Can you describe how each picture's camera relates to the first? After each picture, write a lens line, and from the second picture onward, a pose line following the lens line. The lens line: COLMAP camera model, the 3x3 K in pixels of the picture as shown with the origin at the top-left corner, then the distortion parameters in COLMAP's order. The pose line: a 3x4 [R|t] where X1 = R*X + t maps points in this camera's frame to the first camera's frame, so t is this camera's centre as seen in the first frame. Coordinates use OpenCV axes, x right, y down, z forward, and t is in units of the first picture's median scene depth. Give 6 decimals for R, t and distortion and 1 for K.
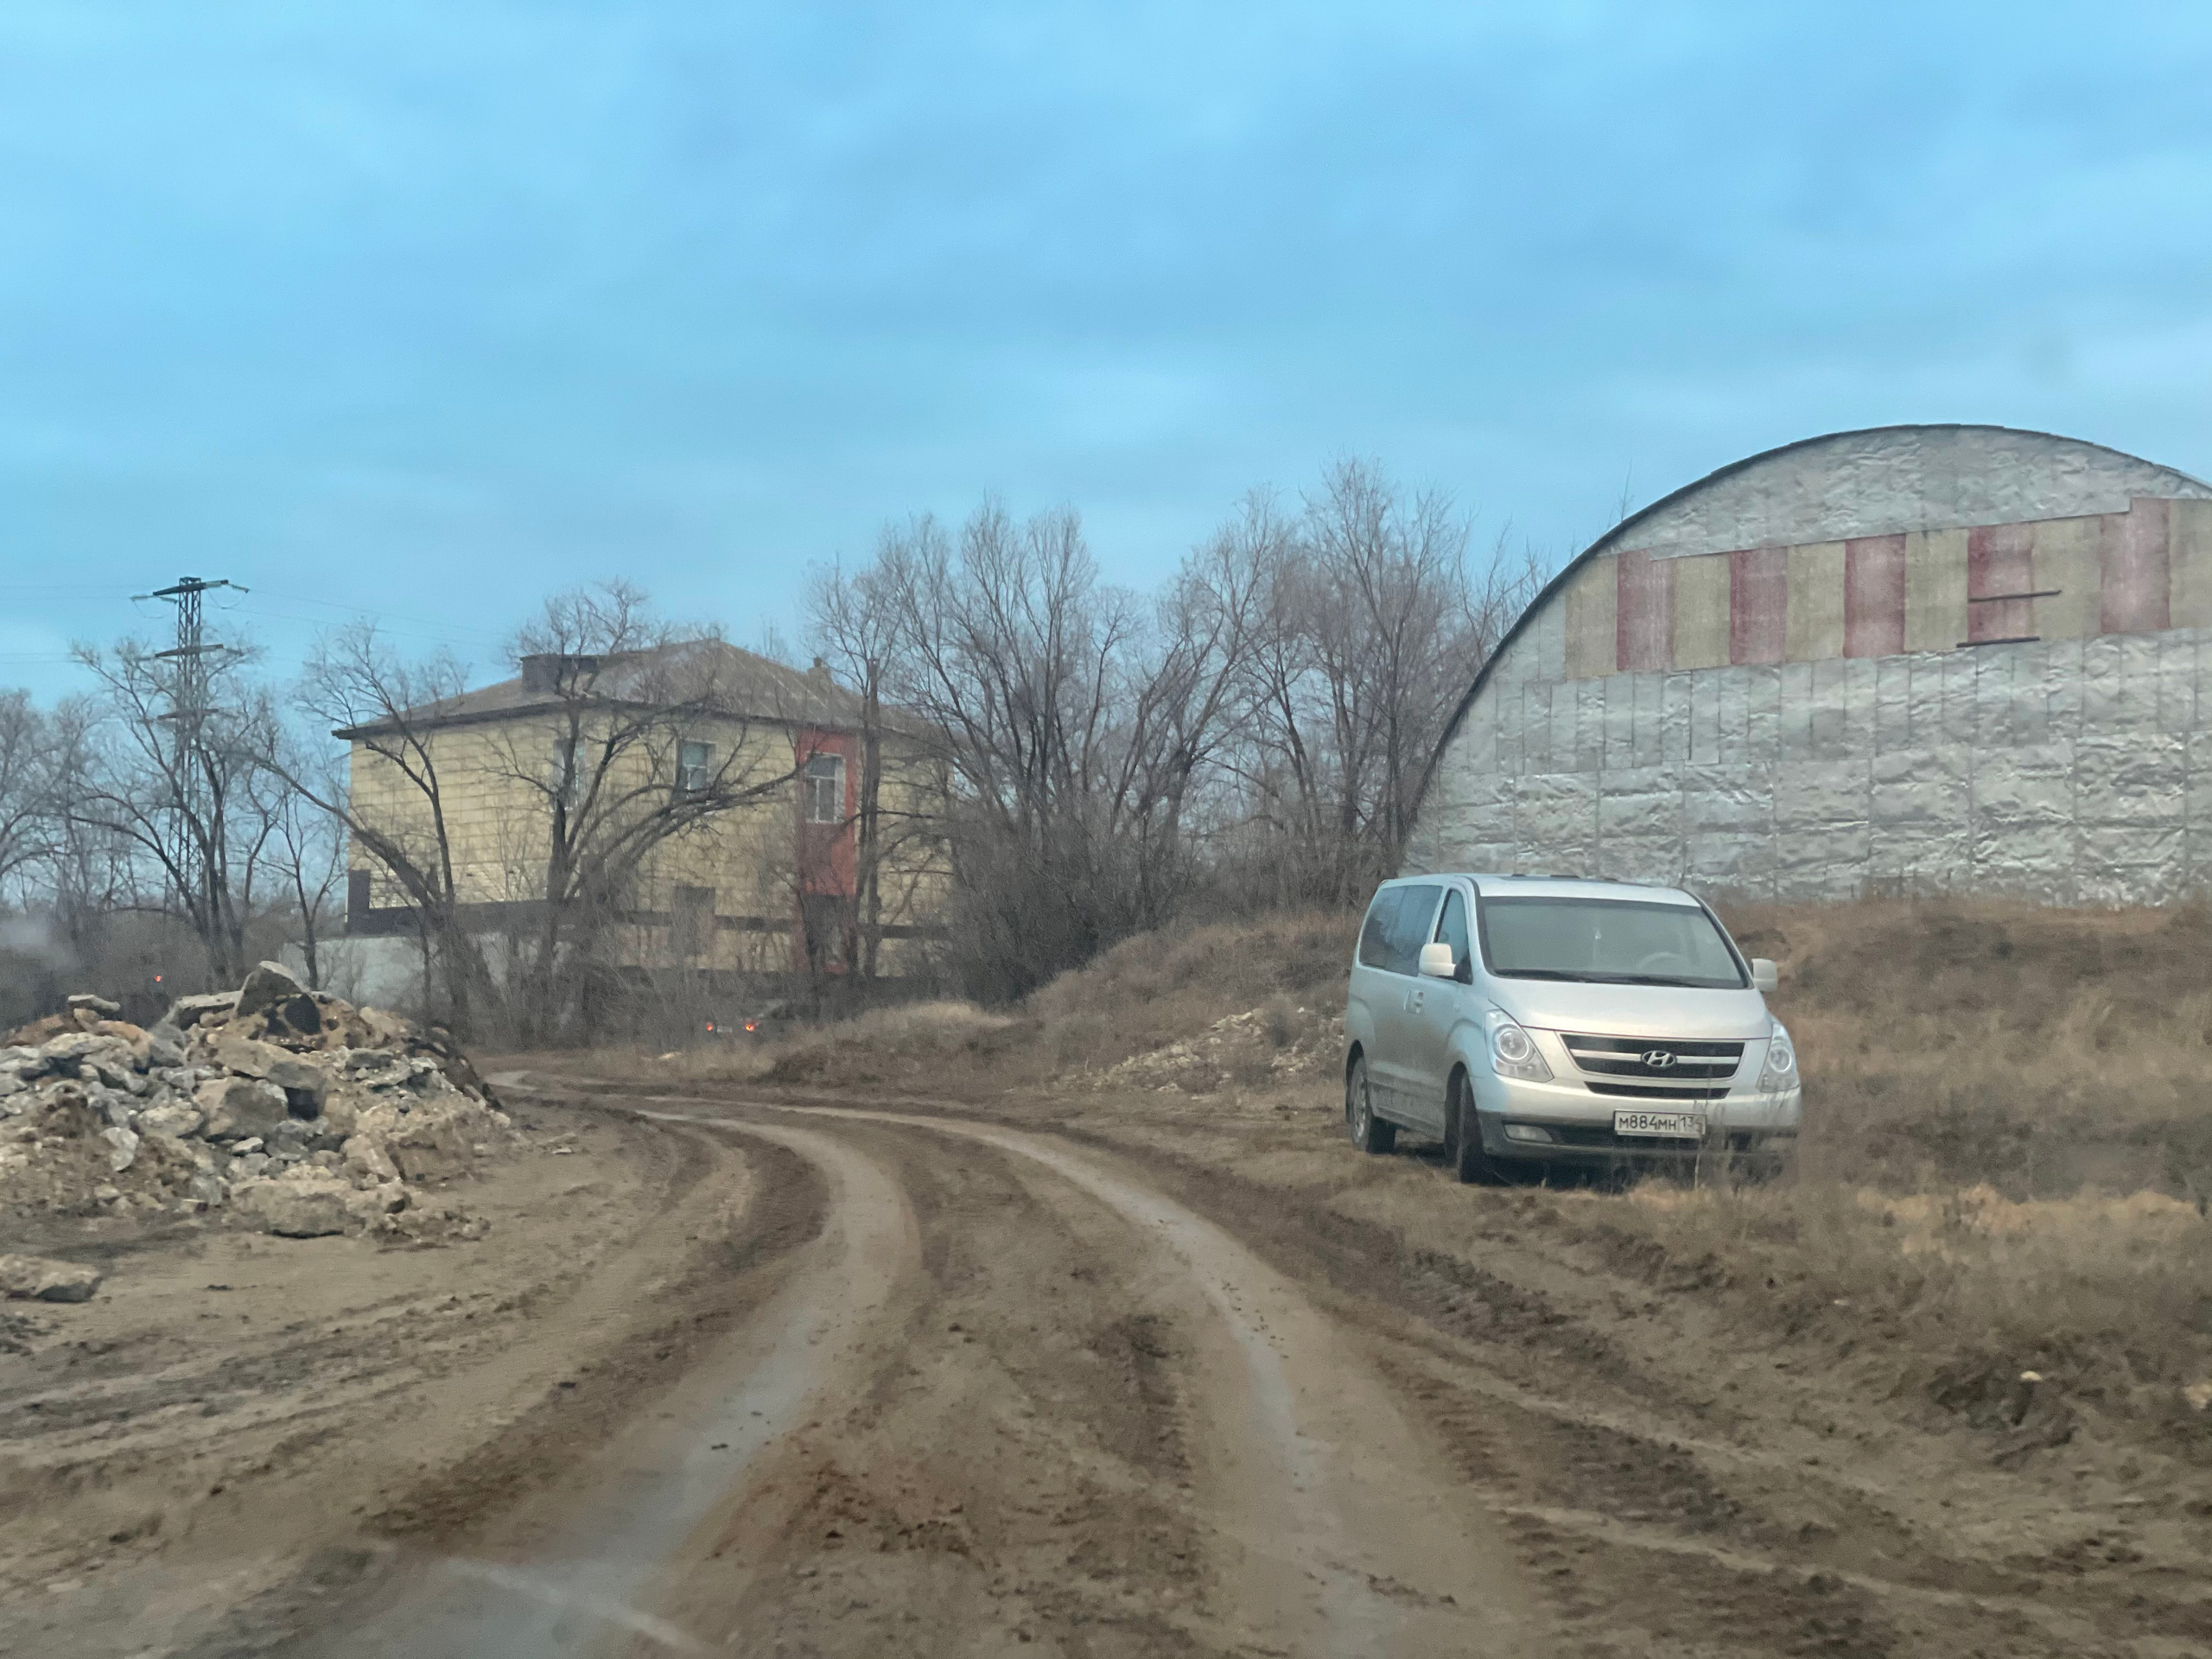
lens RADIAL K [[3363.7, 0, 1066.3], [0, 3363.7, 824.4], [0, 0, 1]] dist [0.198824, -0.610073]
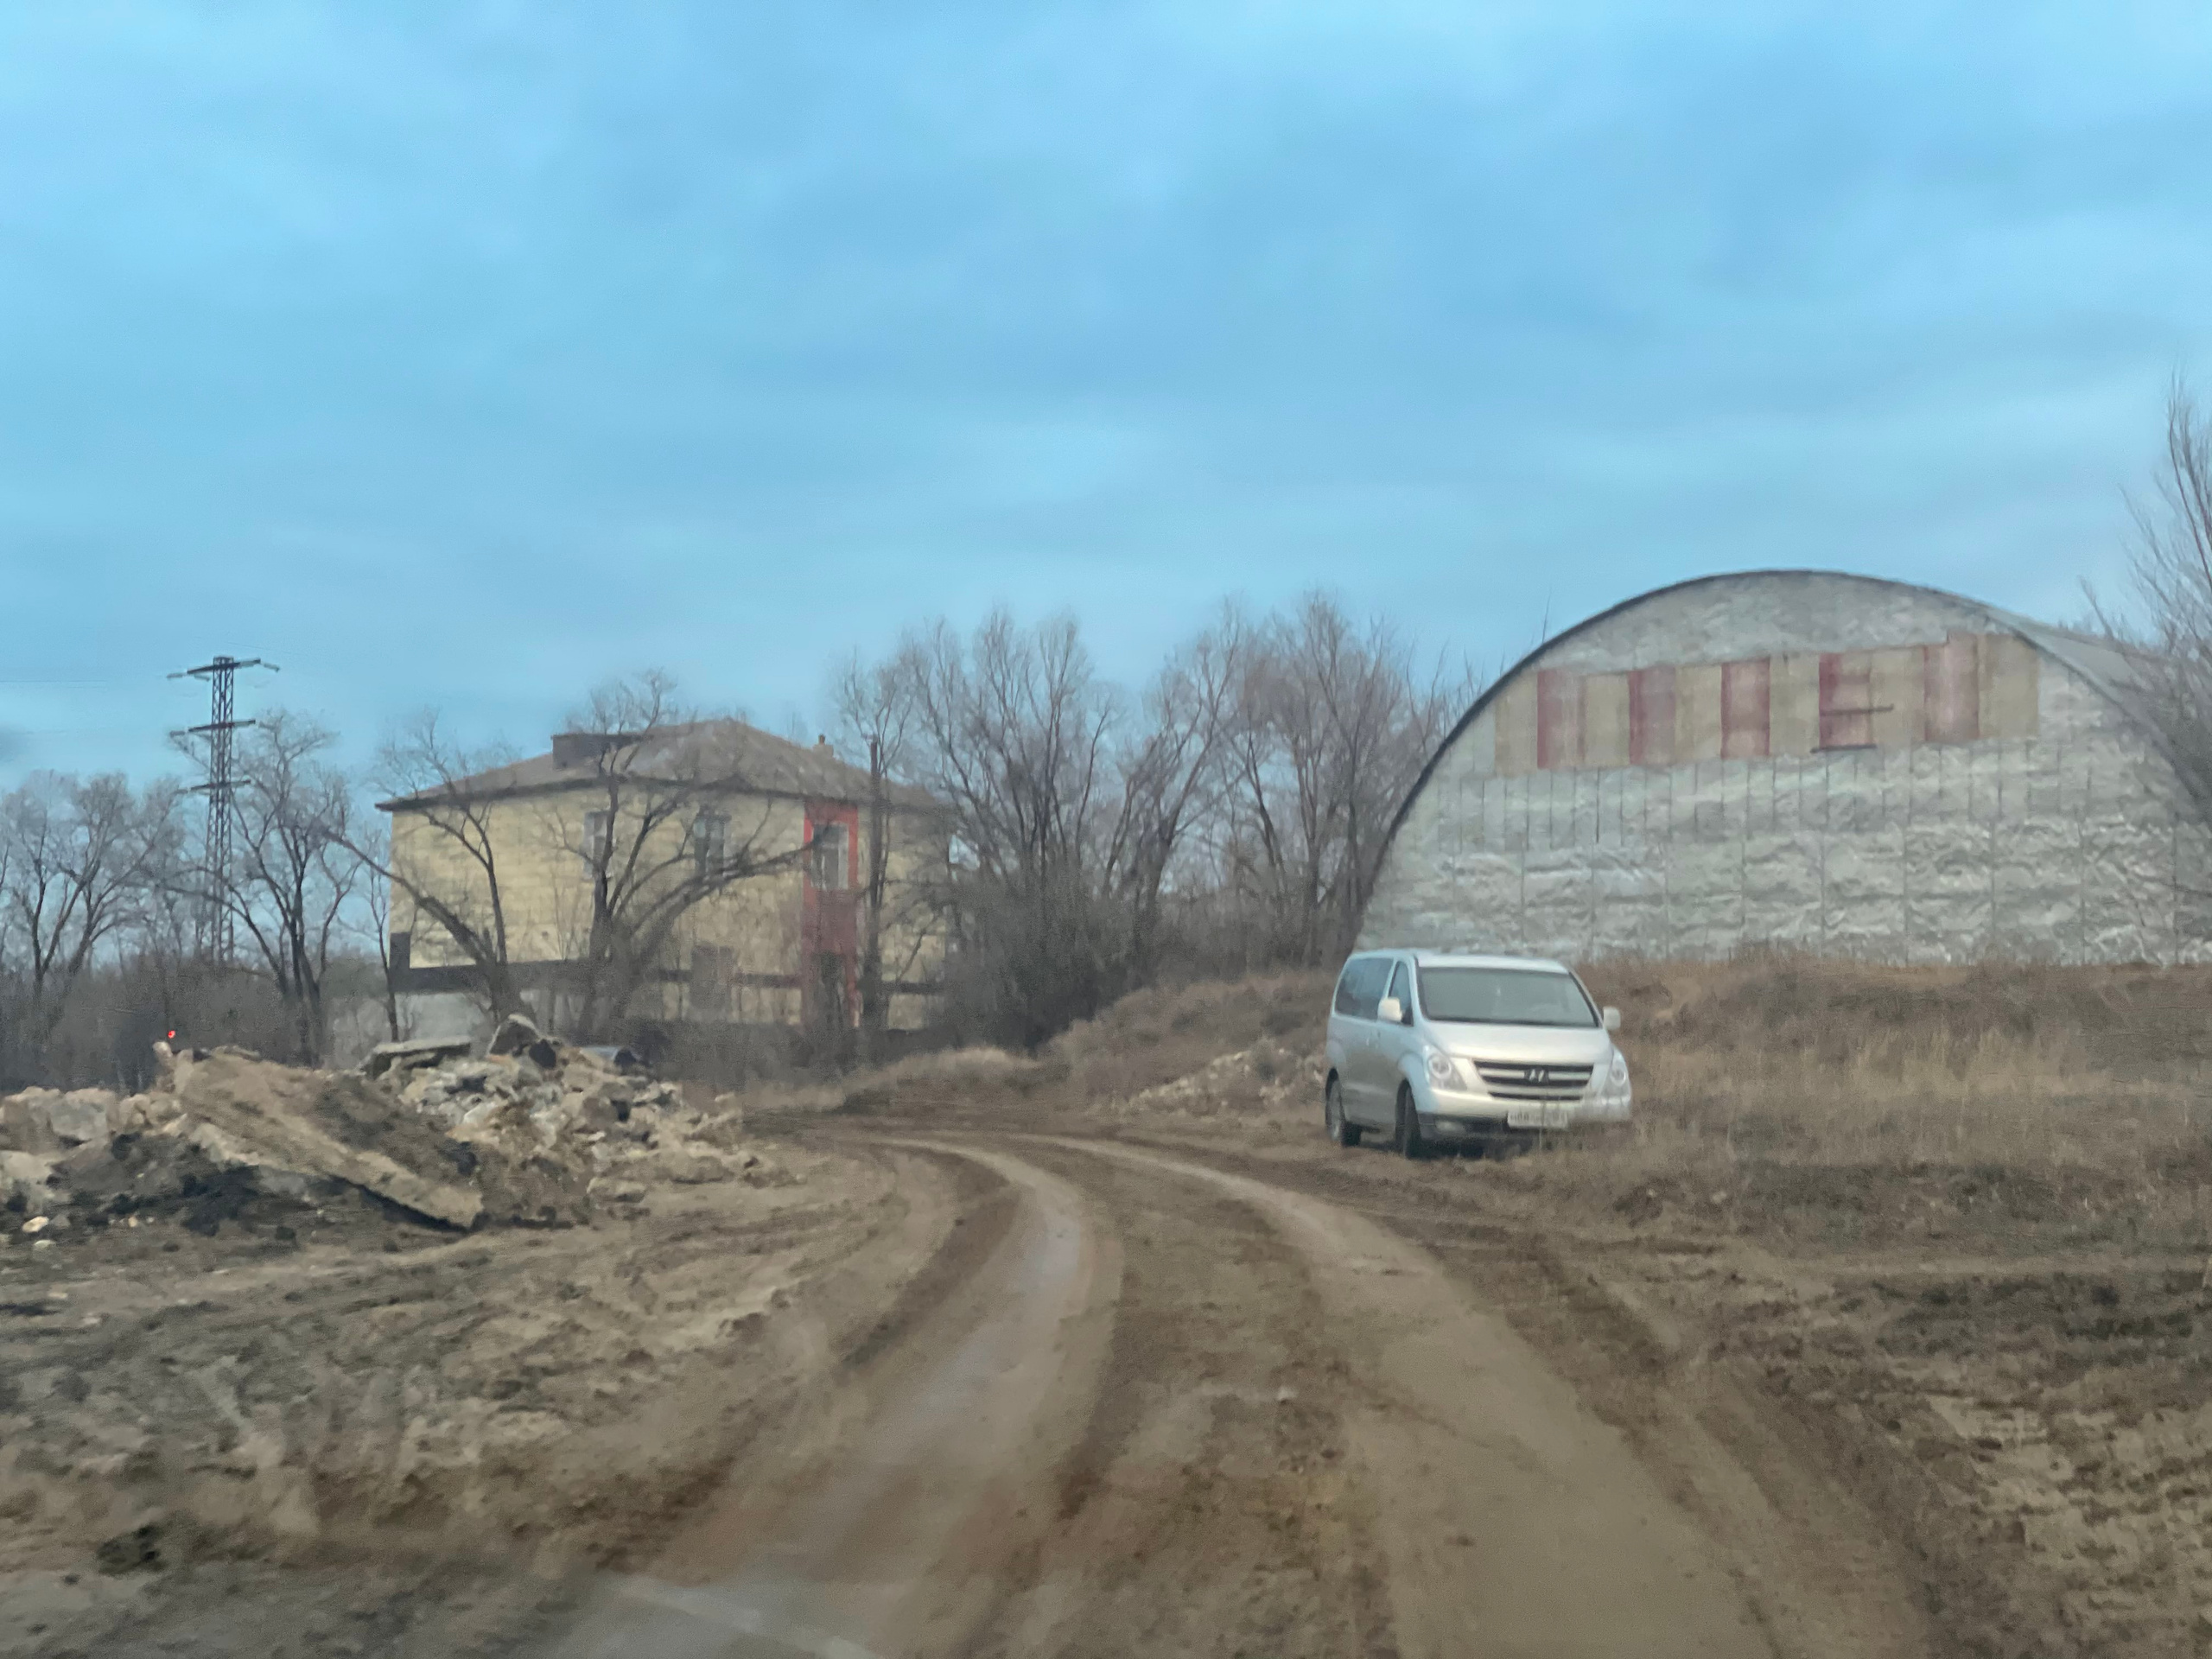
lens RADIAL K [[3375.2, 0, 1106.0], [0, 3375.2, 829.5], [0, 0, 1]] dist [0.092067, 0.128864]
pose [[0.999668, -0.002901, 0.025621, -0.022333], [0.003251, 0.999902, -0.013638, -0.008264], [-0.025579, 0.013716, 0.999579, -0.205459]]
